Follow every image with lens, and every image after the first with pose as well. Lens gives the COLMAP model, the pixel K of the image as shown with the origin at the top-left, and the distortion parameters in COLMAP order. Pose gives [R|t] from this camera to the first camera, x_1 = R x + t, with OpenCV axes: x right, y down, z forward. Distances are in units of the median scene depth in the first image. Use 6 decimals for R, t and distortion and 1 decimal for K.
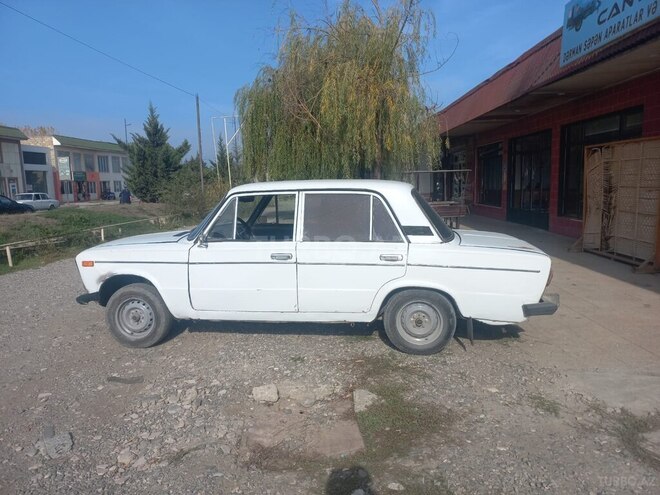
lens RADIAL K [[475.9, 0, 321.0], [0, 475.9, 248.2], [0, 0, 1]] dist [0.030043, 0.001871]
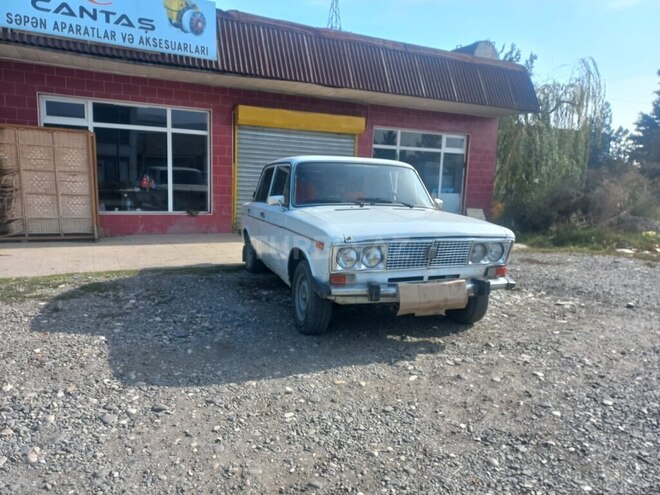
lens RADIAL K [[478.1, 0, 334.1], [0, 478.1, 246.0], [0, 0, 1]] dist [0.012084, 0.013791]
pose [[-0.487727, -0.104361, 0.866736, -1.143950], [0.099330, 0.979748, 0.173863, -0.152264], [-0.867327, 0.170890, -0.467483, 1.750449]]
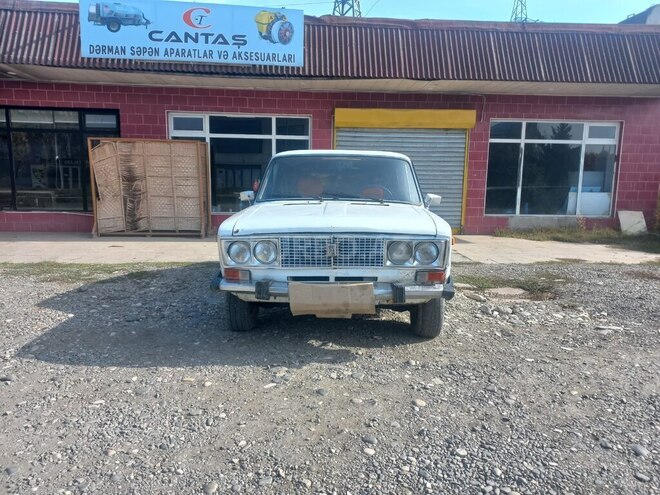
lens RADIAL K [[474.7, 0, 332.5], [0, 474.7, 246.4], [0, 0, 1]] dist [0.032011, -0.006467]
pose [[-0.120825, -0.106025, 0.986996, -1.230568], [0.125539, 0.984665, 0.121142, -0.074644], [-0.984704, 0.138544, -0.105662, 1.296206]]
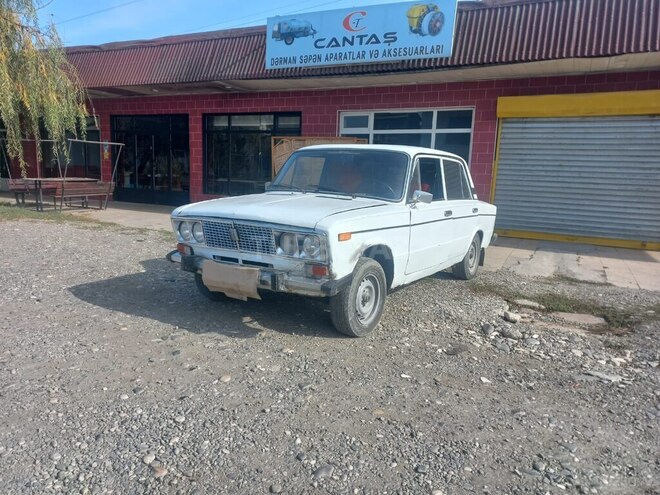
lens RADIAL K [[481.8, 0, 327.7], [0, 481.8, 244.0], [0, 0, 1]] dist [0.071474, -0.078275]
pose [[0.412691, -0.090935, 0.906321, -1.192730], [0.075768, 0.994983, 0.065330, -0.006720], [-0.907714, 0.041709, 0.417510, 0.735313]]
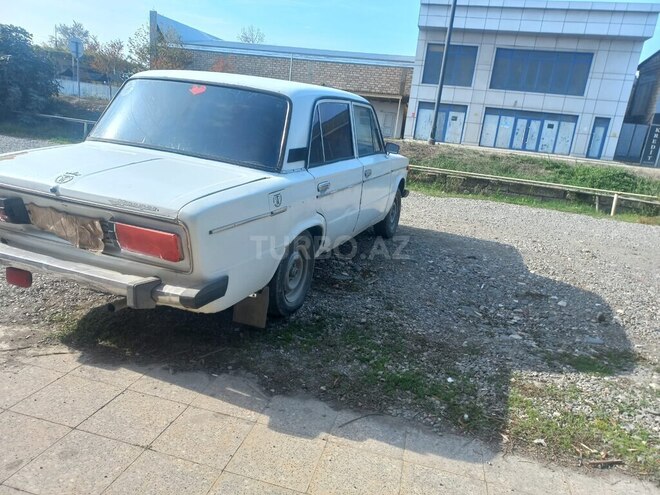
lens RADIAL K [[478.1, 0, 334.1], [0, 478.1, 246.0], [0, 0, 1]] dist [0.012084, 0.013791]
pose [[-0.209645, 0.268039, -0.940321, 0.902144], [-0.228345, 0.921679, 0.313635, -0.181243], [0.950740, 0.280470, -0.132020, 1.429604]]
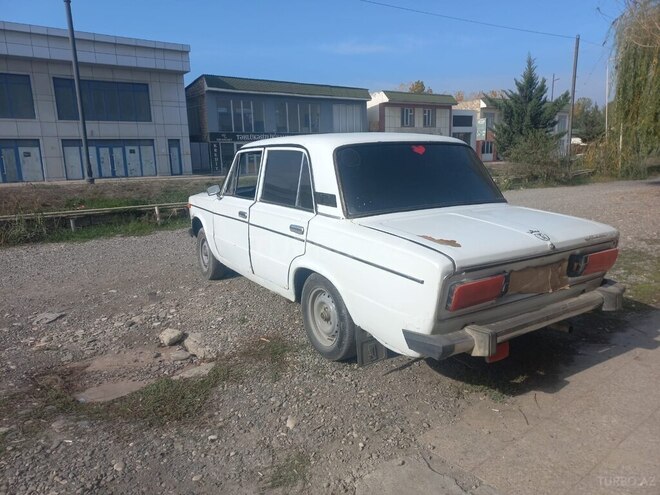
lens RADIAL K [[464.3, 0, 321.2], [0, 464.3, 248.9], [0, 0, 1]] dist [0.040093, -0.004617]
pose [[0.643903, 0.161236, -0.747925, 0.707403], [-0.095232, 0.986831, 0.130752, -0.050751], [0.759158, -0.012965, 0.650778, 0.468263]]
